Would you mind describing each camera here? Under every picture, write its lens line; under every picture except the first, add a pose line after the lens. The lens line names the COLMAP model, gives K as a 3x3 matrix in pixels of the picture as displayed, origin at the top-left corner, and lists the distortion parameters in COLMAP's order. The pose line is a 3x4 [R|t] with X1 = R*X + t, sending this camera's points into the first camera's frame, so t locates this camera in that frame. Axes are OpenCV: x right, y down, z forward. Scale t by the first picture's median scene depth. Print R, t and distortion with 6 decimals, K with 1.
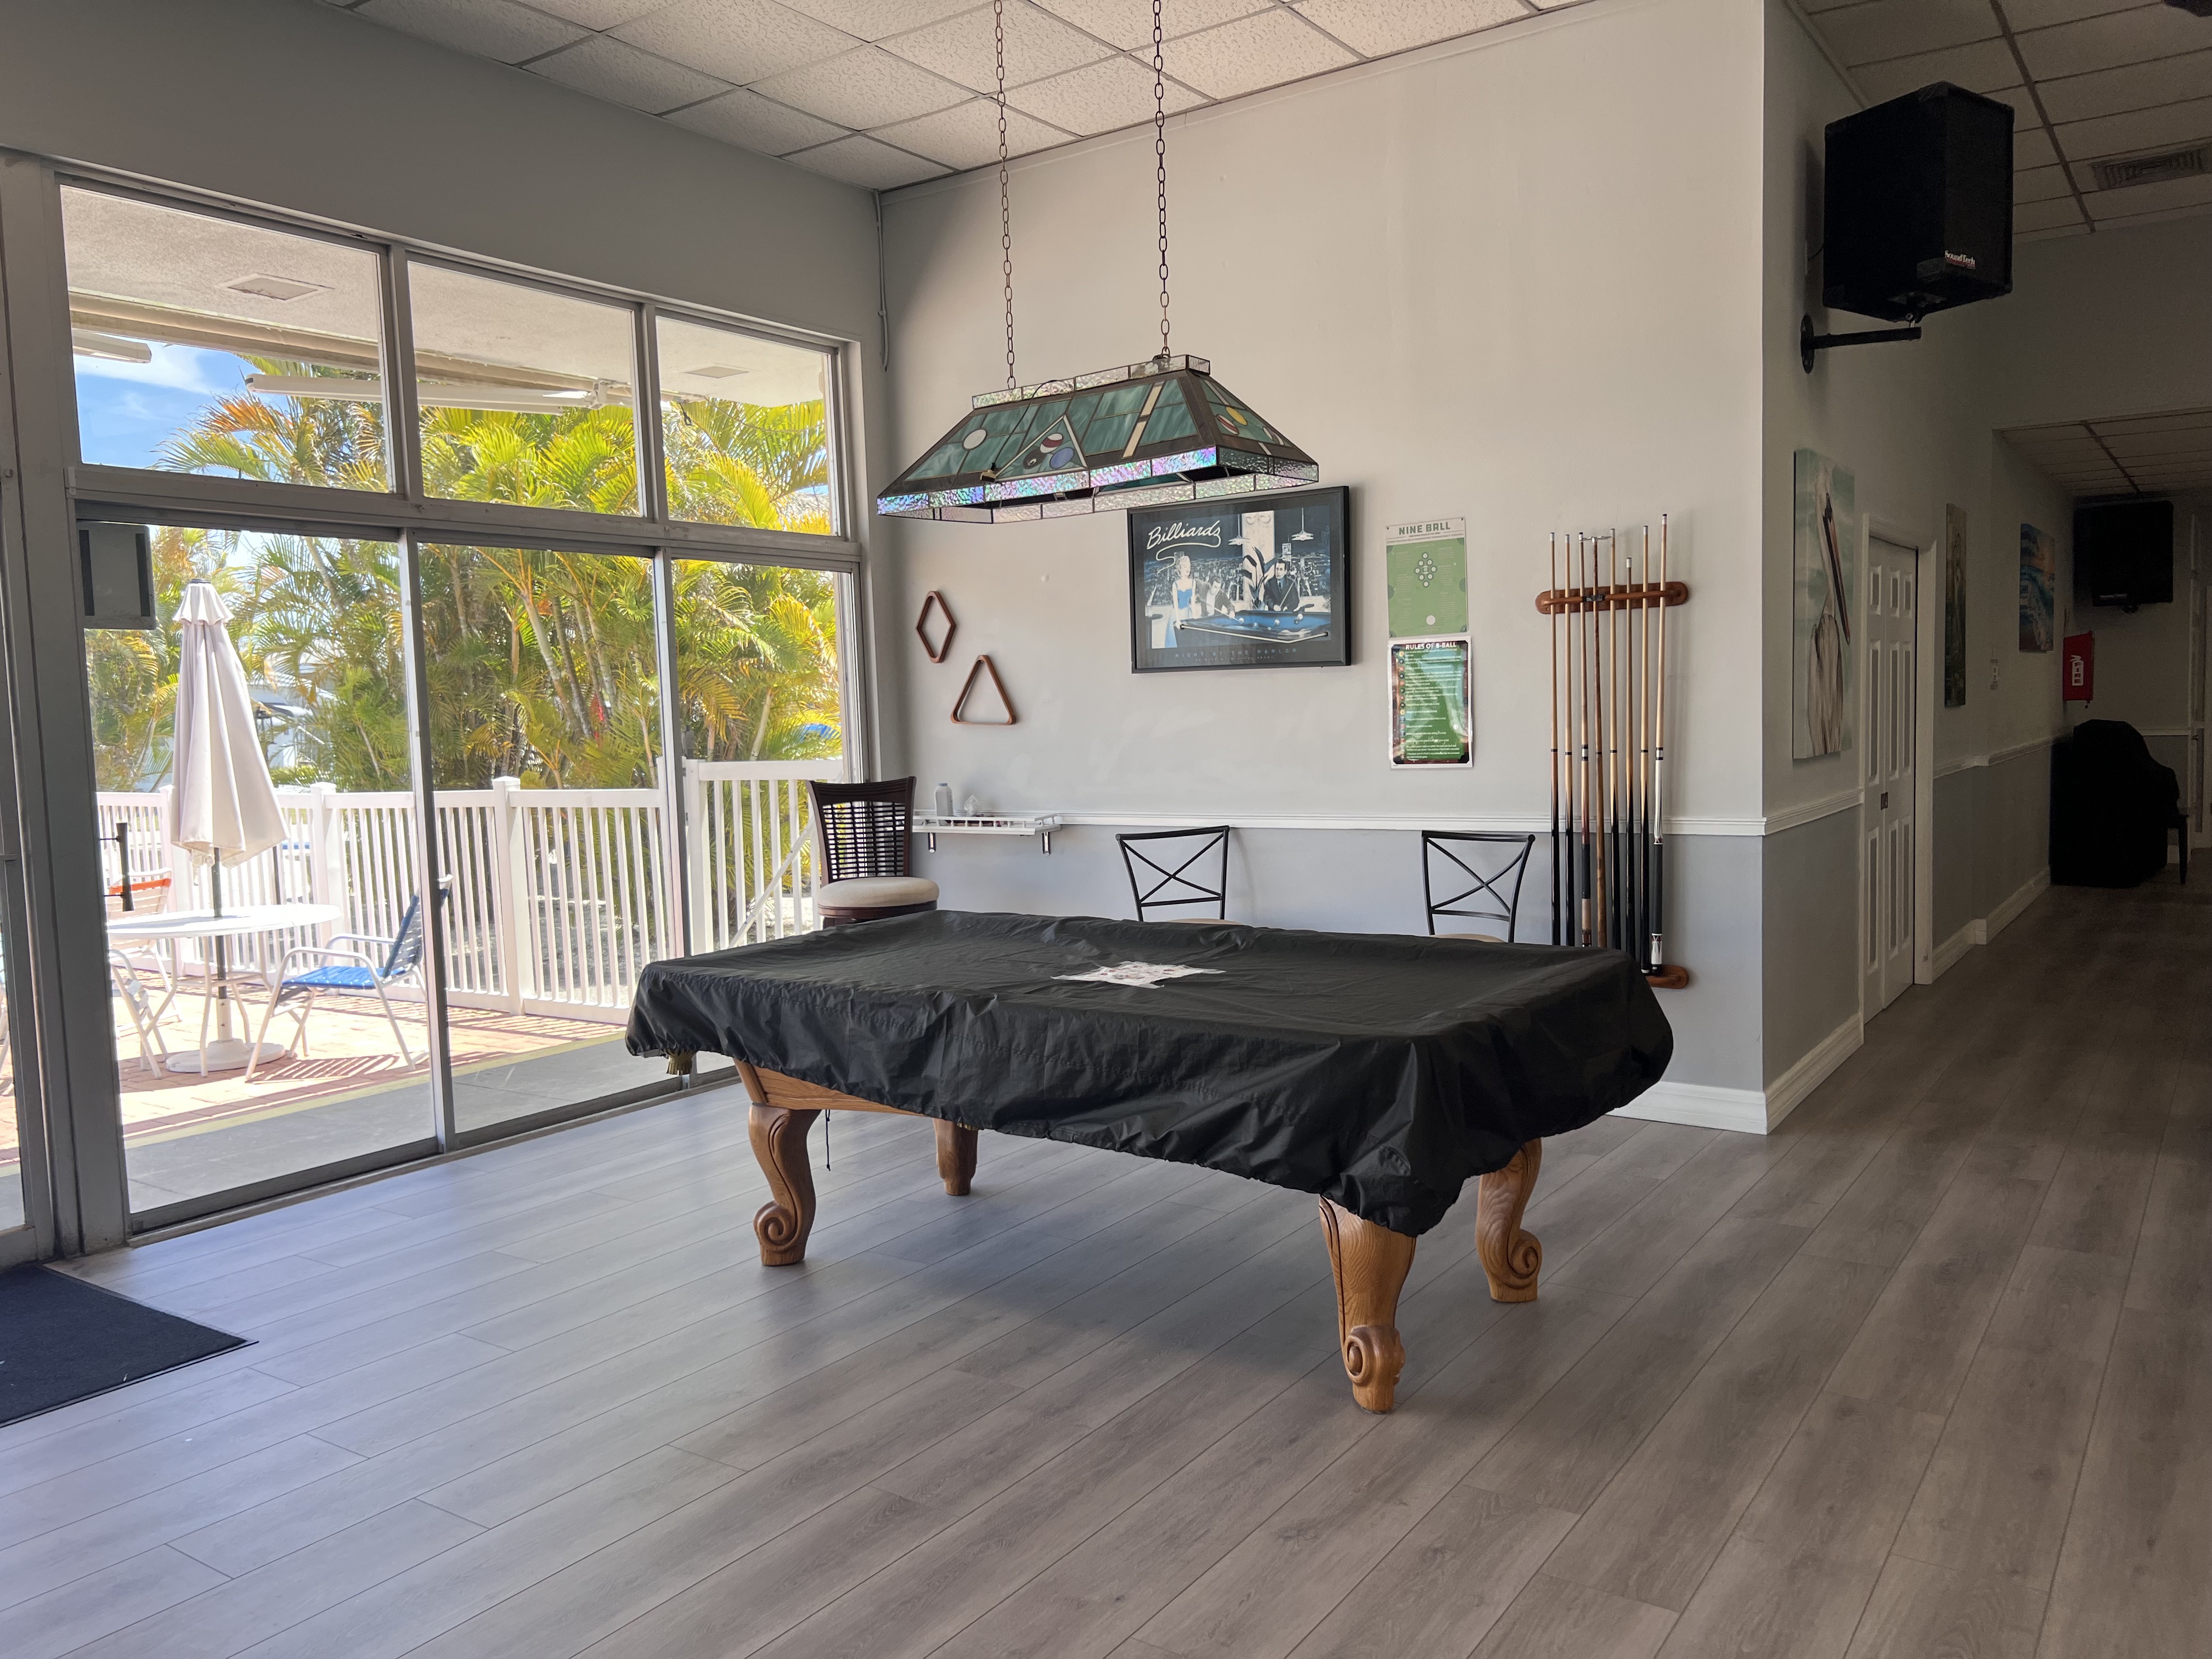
lens RADIAL K [[1664.1, 0, 1114.2], [0, 1664.1, 827.7], [0, 0, 1]] dist [0.035210, -0.030968]
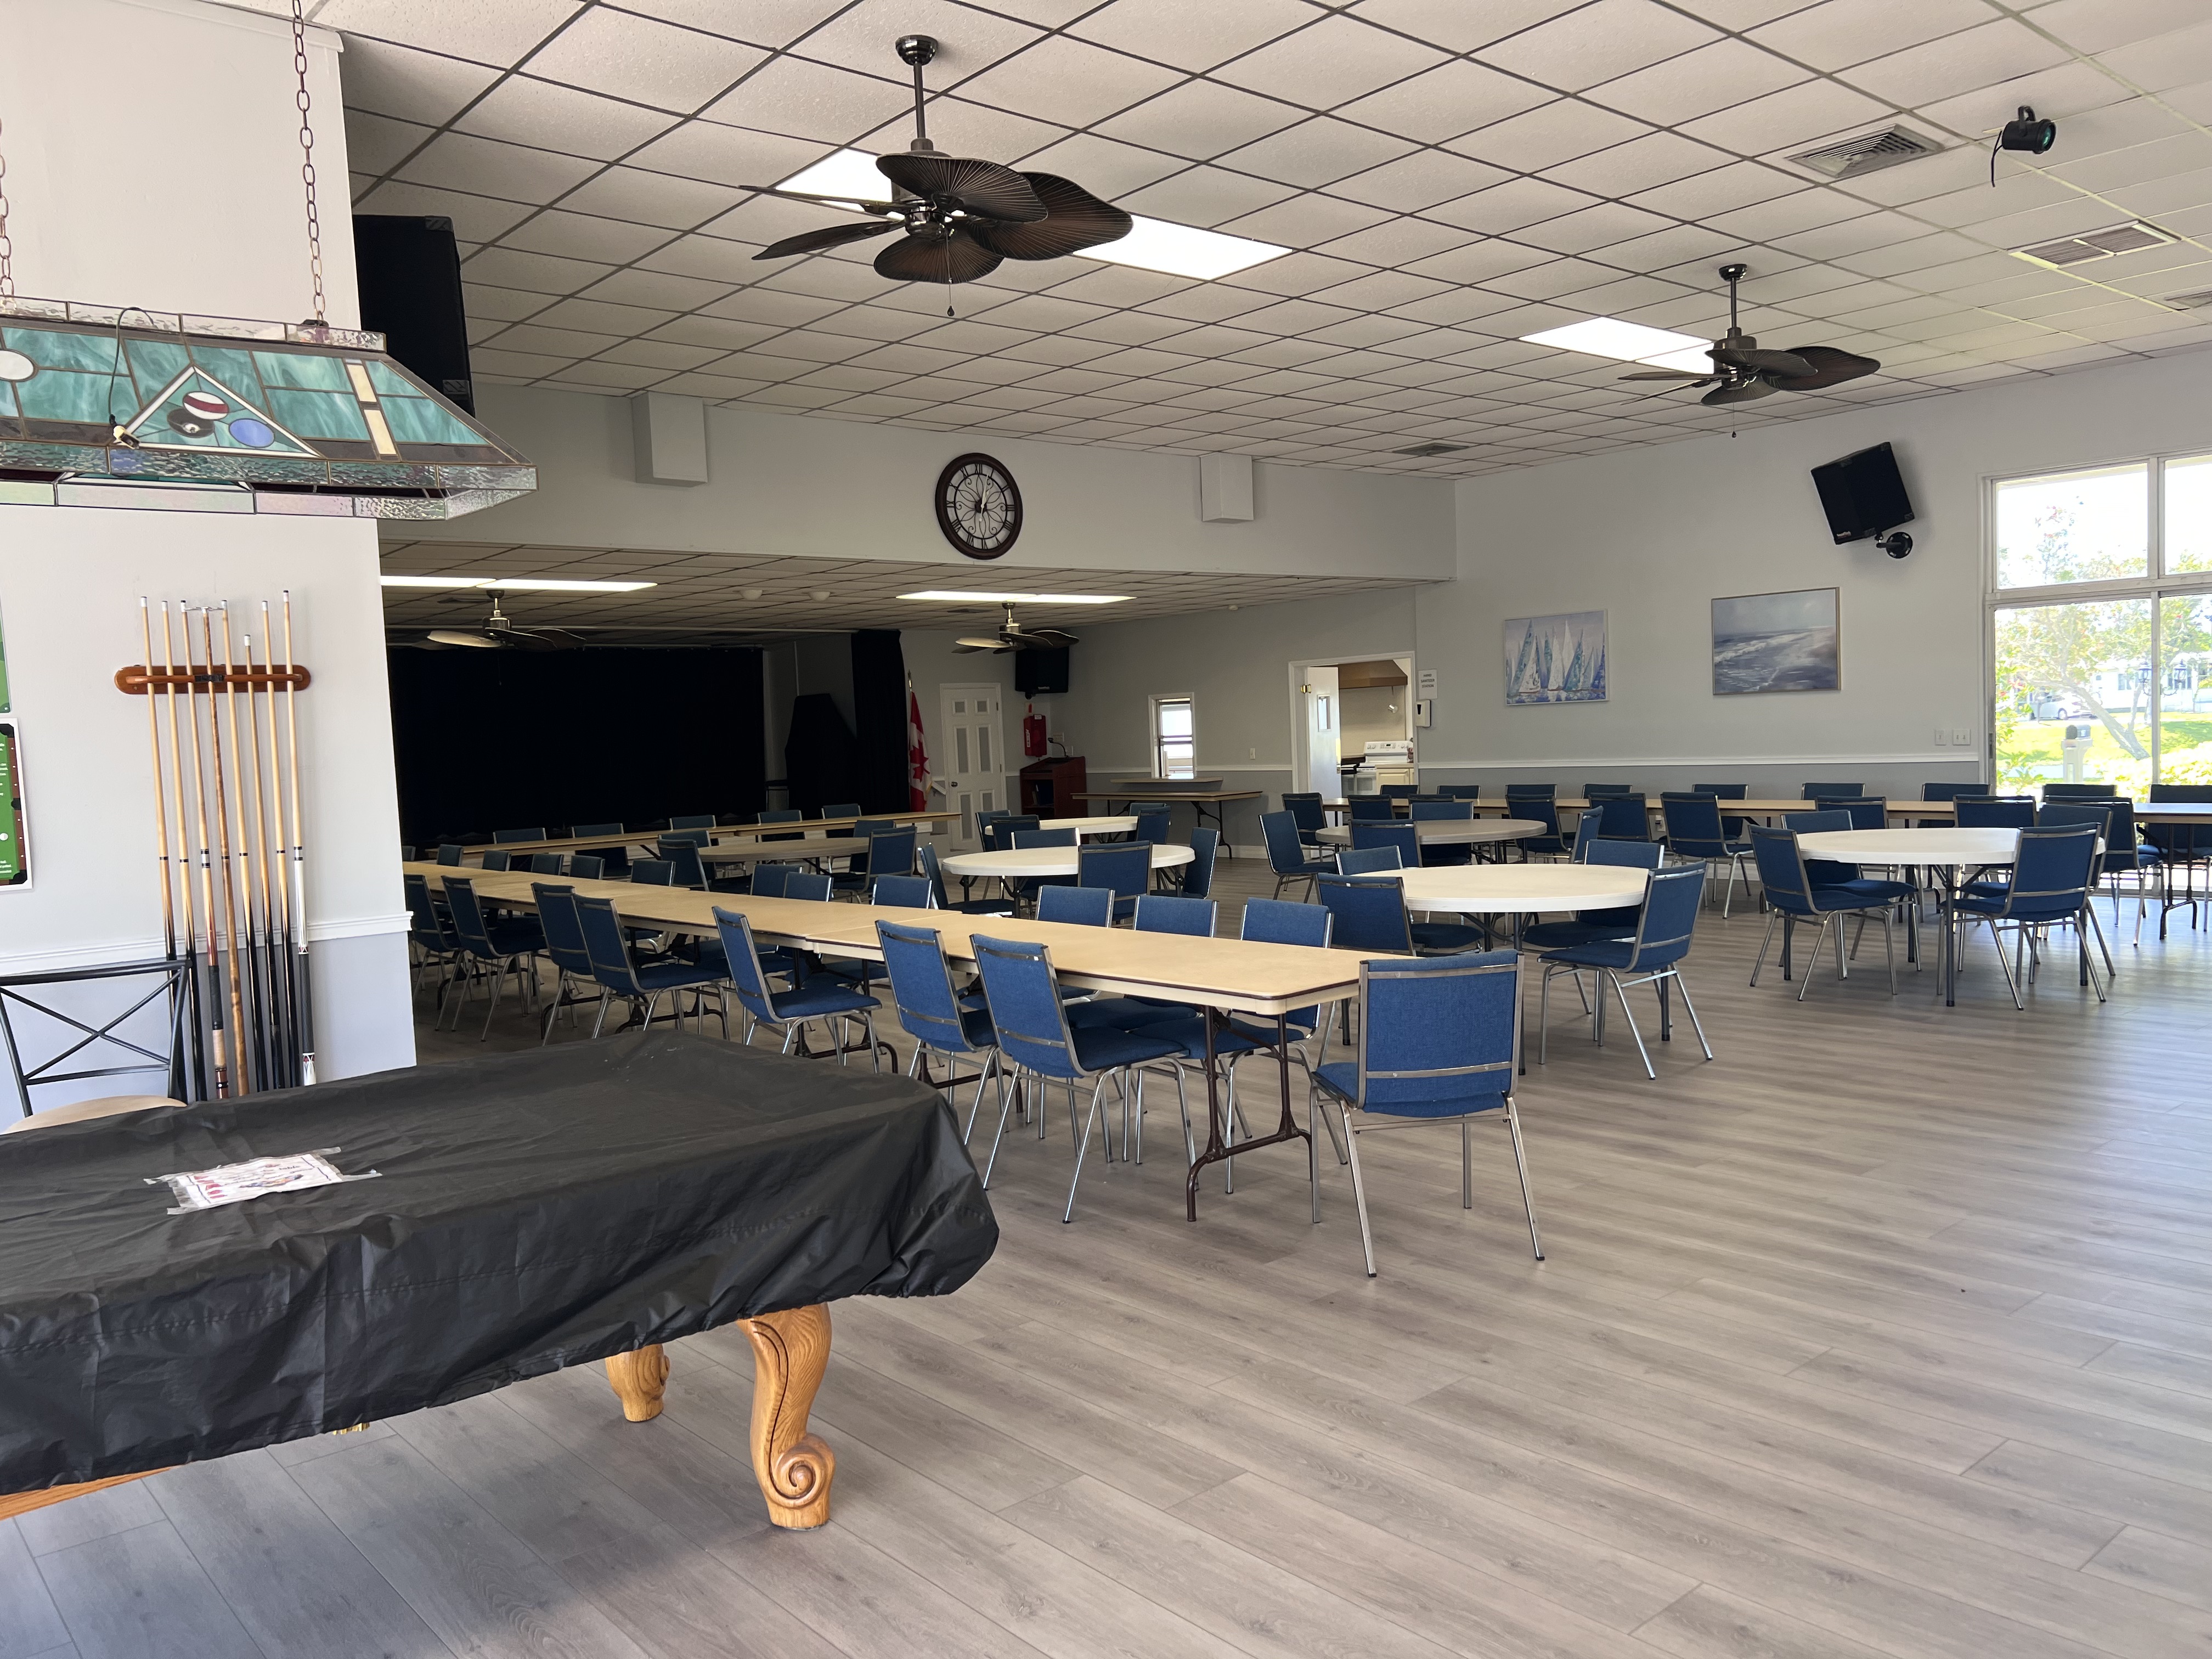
lens RADIAL K [[1664.1, 0, 1084.5], [0, 1664.1, 823.7], [0, 0, 1]] dist [0.035210, -0.030968]
pose [[0.269137, -0.040165, 0.962264, -0.711813], [0.108735, 0.994009, 0.011078, -0.039608], [-0.956944, 0.101650, 0.271892, 0.570600]]
